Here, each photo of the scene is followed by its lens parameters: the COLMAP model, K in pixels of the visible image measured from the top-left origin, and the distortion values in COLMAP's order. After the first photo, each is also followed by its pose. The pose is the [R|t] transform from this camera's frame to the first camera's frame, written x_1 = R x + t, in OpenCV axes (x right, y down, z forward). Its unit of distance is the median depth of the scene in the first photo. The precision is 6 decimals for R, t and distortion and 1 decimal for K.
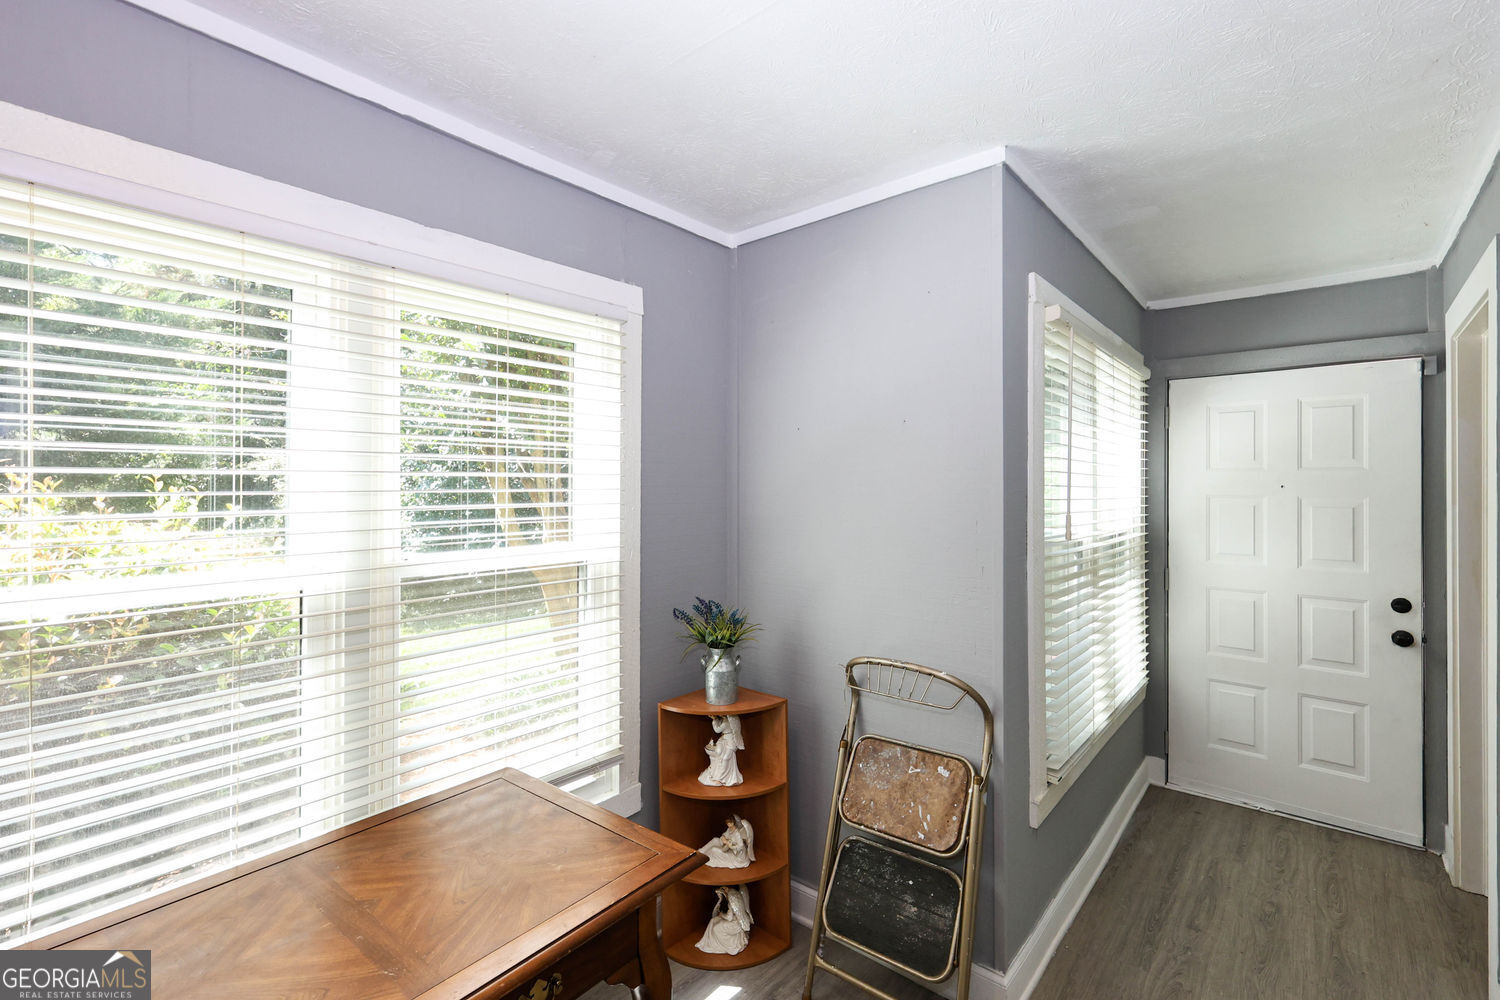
lens RADIAL K [[703.7, 0, 741.1], [0, 703.7, 510.0], [0, 0, 1]] dist [-0.002099, -0.000354]
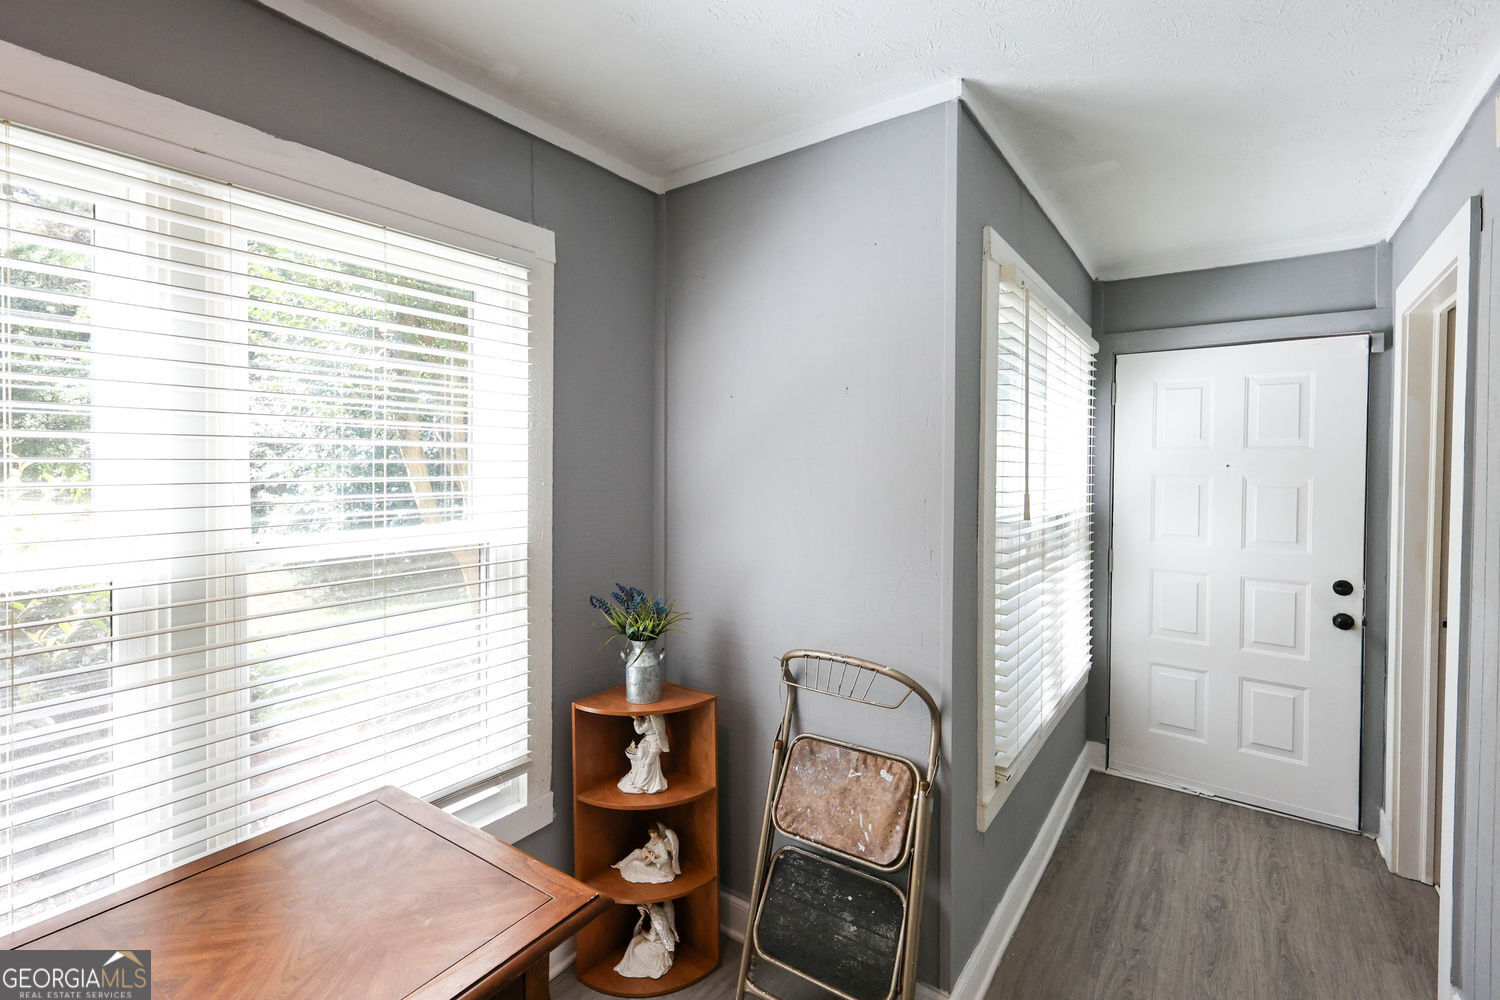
lens RADIAL K [[690.4, 0, 750.0], [0, 690.4, 500.0], [0, 0, 1]] dist [0.001275, -0.000197]
pose [[0.995707, 0.004963, 0.092429, 0.024645], [-0.006648, 0.999817, 0.017933, 0.001408], [-0.092323, -0.018470, 0.995558, 0.118414]]
